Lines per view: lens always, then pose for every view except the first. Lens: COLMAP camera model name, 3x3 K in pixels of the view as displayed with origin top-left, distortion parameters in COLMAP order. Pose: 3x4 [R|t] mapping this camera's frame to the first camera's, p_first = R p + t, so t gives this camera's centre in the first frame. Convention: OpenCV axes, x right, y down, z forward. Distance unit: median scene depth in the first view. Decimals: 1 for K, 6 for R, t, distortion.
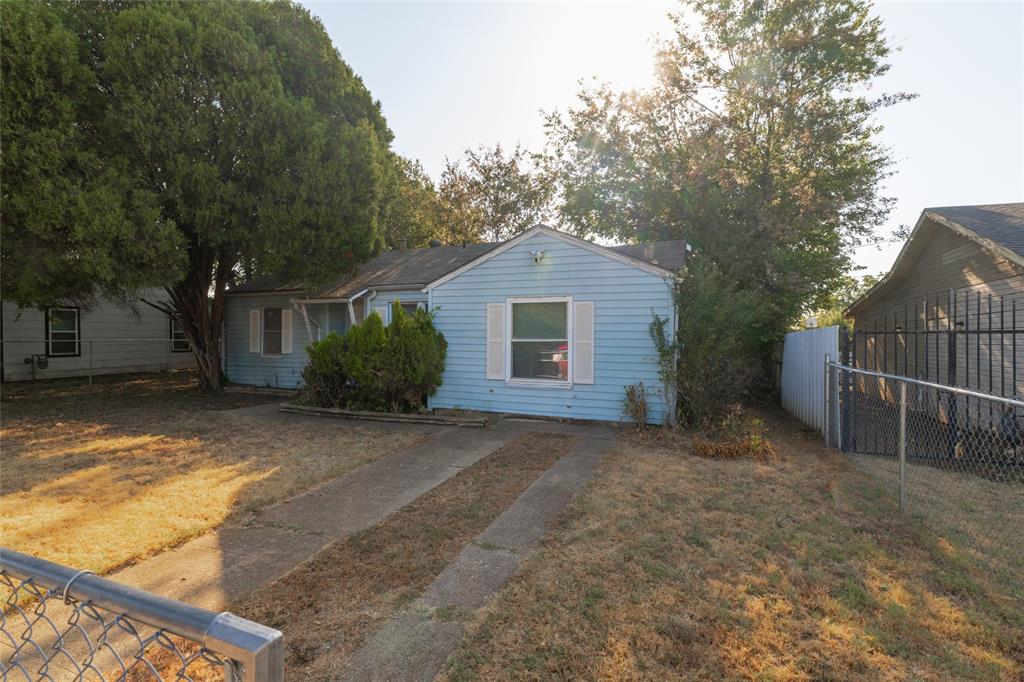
lens RADIAL K [[498.0, 0, 505.0], [0, 498.0, 335.3], [0, 0, 1]] dist [-0.004933, 0.000029]
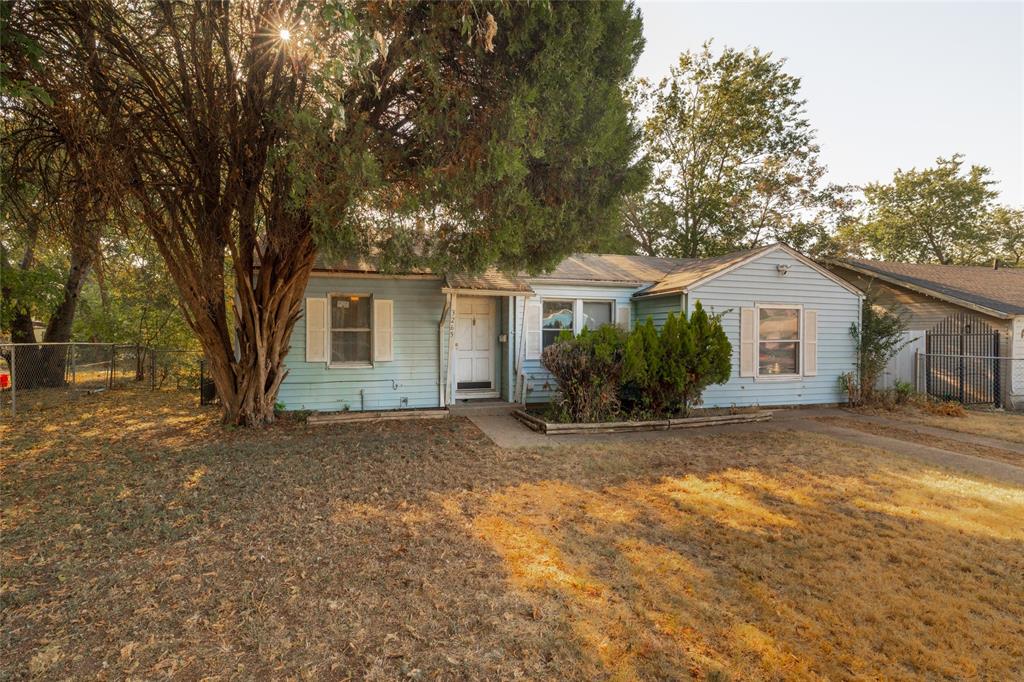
lens RADIAL K [[498.0, 0, 505.0], [0, 498.0, 335.3], [0, 0, 1]] dist [-0.004933, 0.000029]
pose [[0.767674, -0.001333, 0.640839, -1.159928], [-0.002692, 0.999982, 0.005305, -0.007550], [-0.640835, -0.005797, 0.767657, 0.512493]]
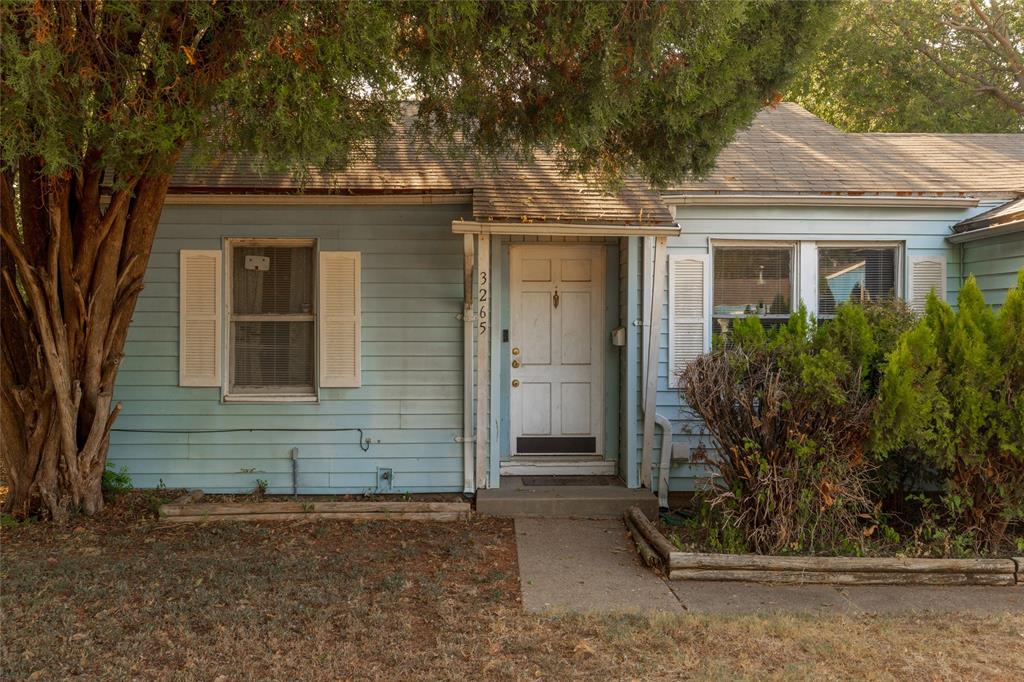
lens RADIAL K [[1008.5, 0, 489.5], [0, 1008.5, 324.6], [0, 0, 1]] dist [-0.005403, -0.007110]
pose [[0.910123, 0.000287, 0.414338, -0.944951], [-0.001184, 0.999997, 0.001909, -0.008527], [-0.414336, -0.002228, 0.910121, 0.546479]]
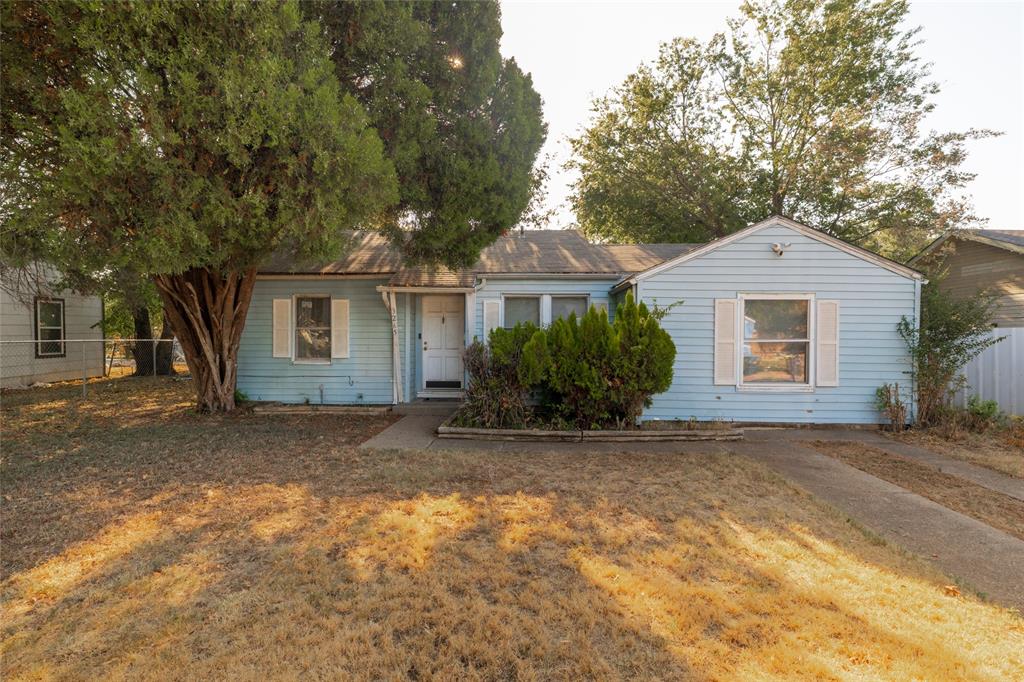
lens RADIAL K [[498.0, 0, 505.0], [0, 498.0, 335.3], [0, 0, 1]] dist [-0.004933, 0.000029]
pose [[0.933730, -0.000526, 0.357977, -0.721859], [-0.002090, 0.999974, 0.006920, -0.005327], [-0.357971, -0.007210, 0.933705, 0.318431]]
